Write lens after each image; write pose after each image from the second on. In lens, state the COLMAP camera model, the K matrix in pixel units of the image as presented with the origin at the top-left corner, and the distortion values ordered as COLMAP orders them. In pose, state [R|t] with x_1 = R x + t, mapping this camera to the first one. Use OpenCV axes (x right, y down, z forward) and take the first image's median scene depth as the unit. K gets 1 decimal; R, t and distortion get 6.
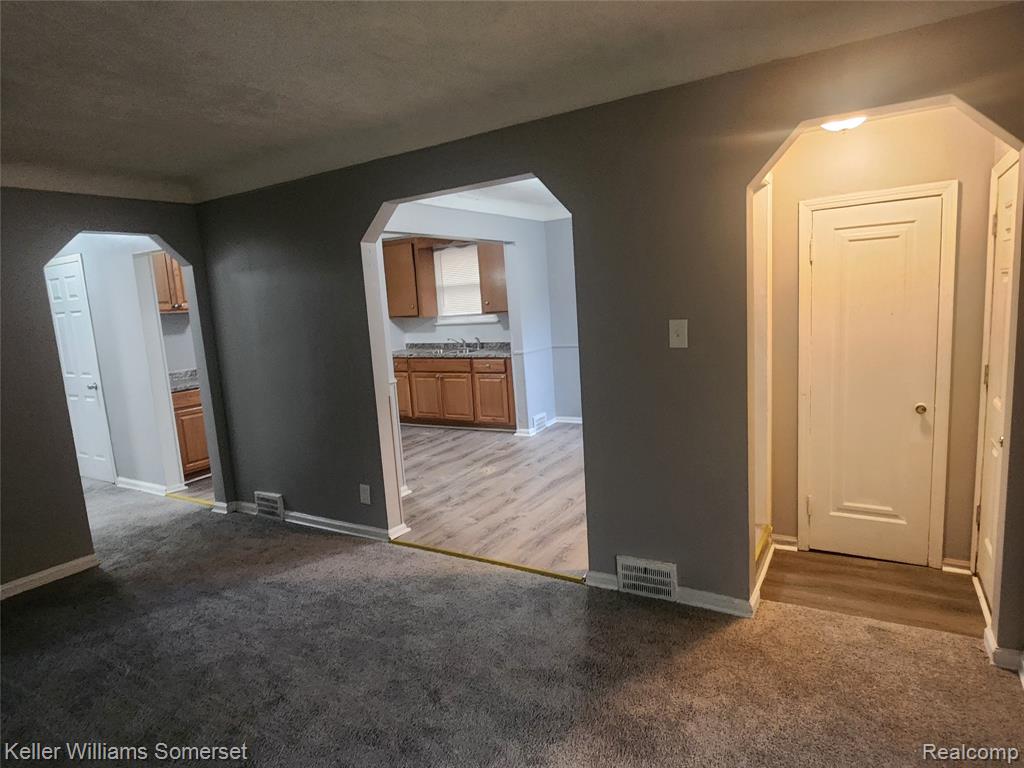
lens RADIAL K [[593.0, 0, 512.0], [0, 593.0, 384.0], [0, 0, 1]] dist [-0.001355, -0.000869]
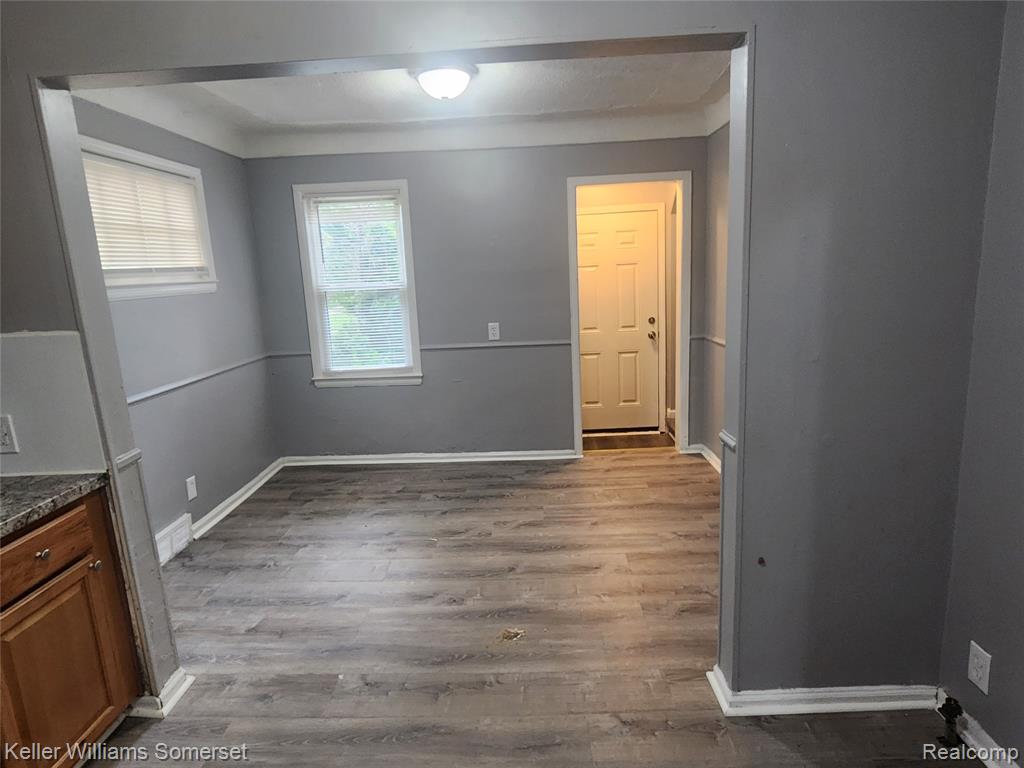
lens RADIAL K [[593.0, 0, 512.0], [0, 593.0, 384.0], [0, 0, 1]] dist [-0.001355, -0.000869]
pose [[-0.488334, -0.083067, 0.868694, -0.338578], [0.199123, 0.958591, 0.203600, -0.108678], [-0.849635, 0.272402, -0.451572, 0.914959]]
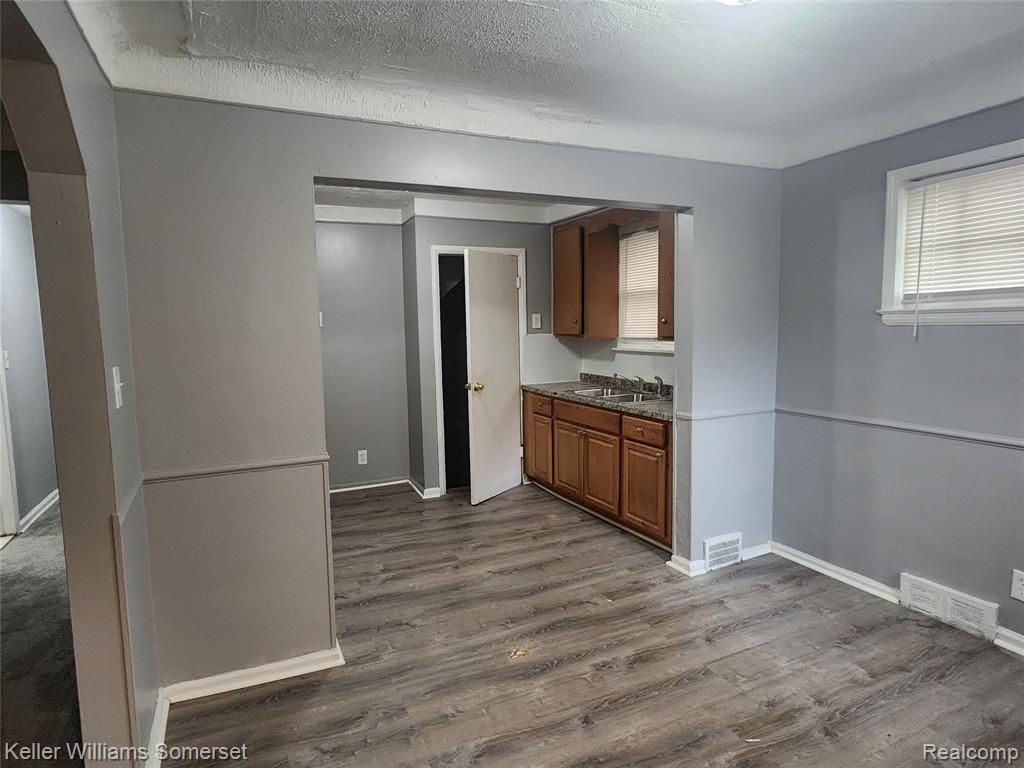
lens RADIAL K [[593.0, 0, 512.0], [0, 593.0, 384.0], [0, 0, 1]] dist [-0.001355, -0.000869]
pose [[0.831377, 0.102435, -0.546187, 0.162451], [-0.112589, 0.993529, 0.014955, -0.068693], [0.544184, 0.049062, 0.837530, 0.446684]]
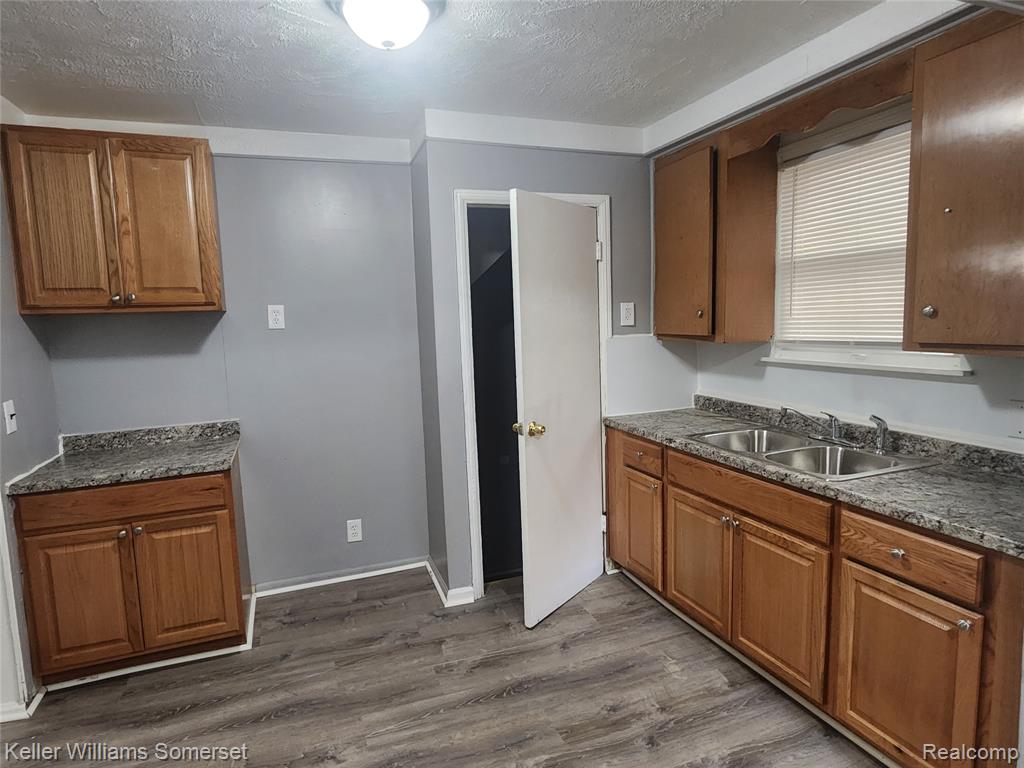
lens RADIAL K [[593.0, 0, 512.0], [0, 593.0, 384.0], [0, 0, 1]] dist [-0.001355, -0.000869]
pose [[0.786514, 0.105665, -0.608466, -0.023685], [-0.104033, 0.993843, 0.038114, -0.095393], [0.608747, 0.033324, 0.792664, 0.681181]]
